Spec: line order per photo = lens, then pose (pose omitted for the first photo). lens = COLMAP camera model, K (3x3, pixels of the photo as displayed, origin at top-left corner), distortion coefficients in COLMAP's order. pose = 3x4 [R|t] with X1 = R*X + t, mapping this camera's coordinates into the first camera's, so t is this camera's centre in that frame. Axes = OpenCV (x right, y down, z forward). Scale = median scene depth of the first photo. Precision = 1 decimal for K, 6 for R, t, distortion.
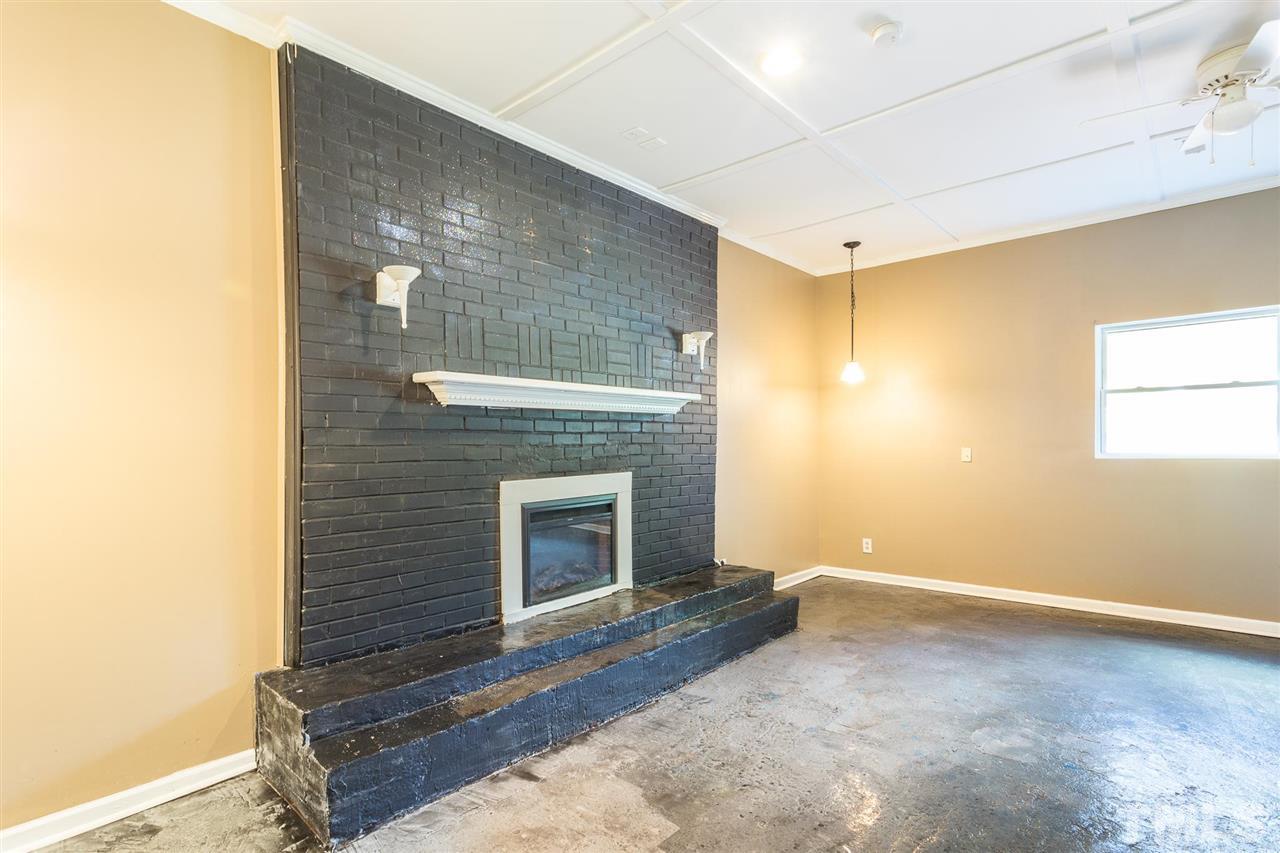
lens RADIAL K [[611.8, 0, 642.3], [0, 611.8, 458.5], [0, 0, 1]] dist [0.001364, -0.000063]
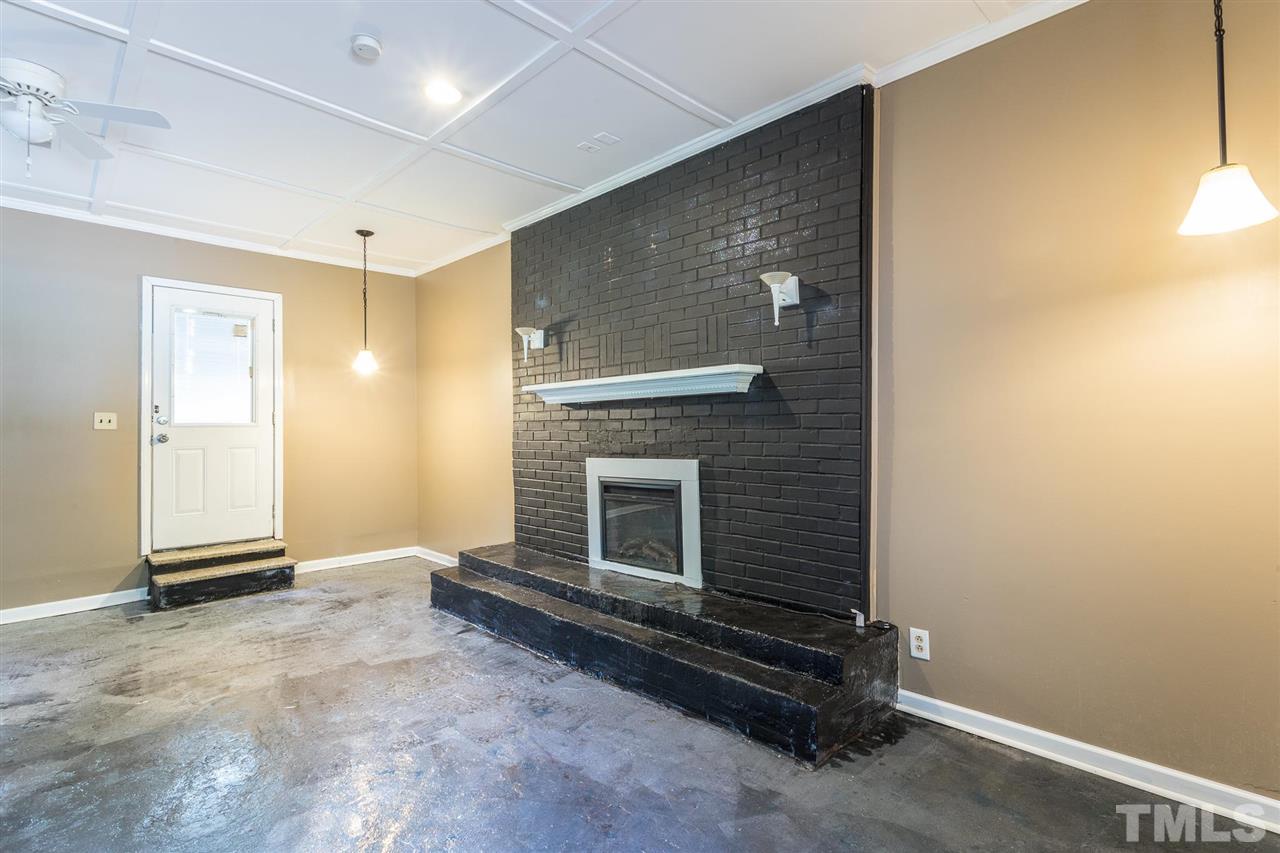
lens RADIAL K [[611.8, 0, 642.7], [0, 611.8, 424.4], [0, 0, 1]] dist [0.001364, -0.000063]
pose [[-0.042735, -0.003048, -0.999082, 1.000758], [-0.014060, 0.999898, -0.002449, -0.030584], [0.998987, 0.013943, -0.042774, 1.069287]]
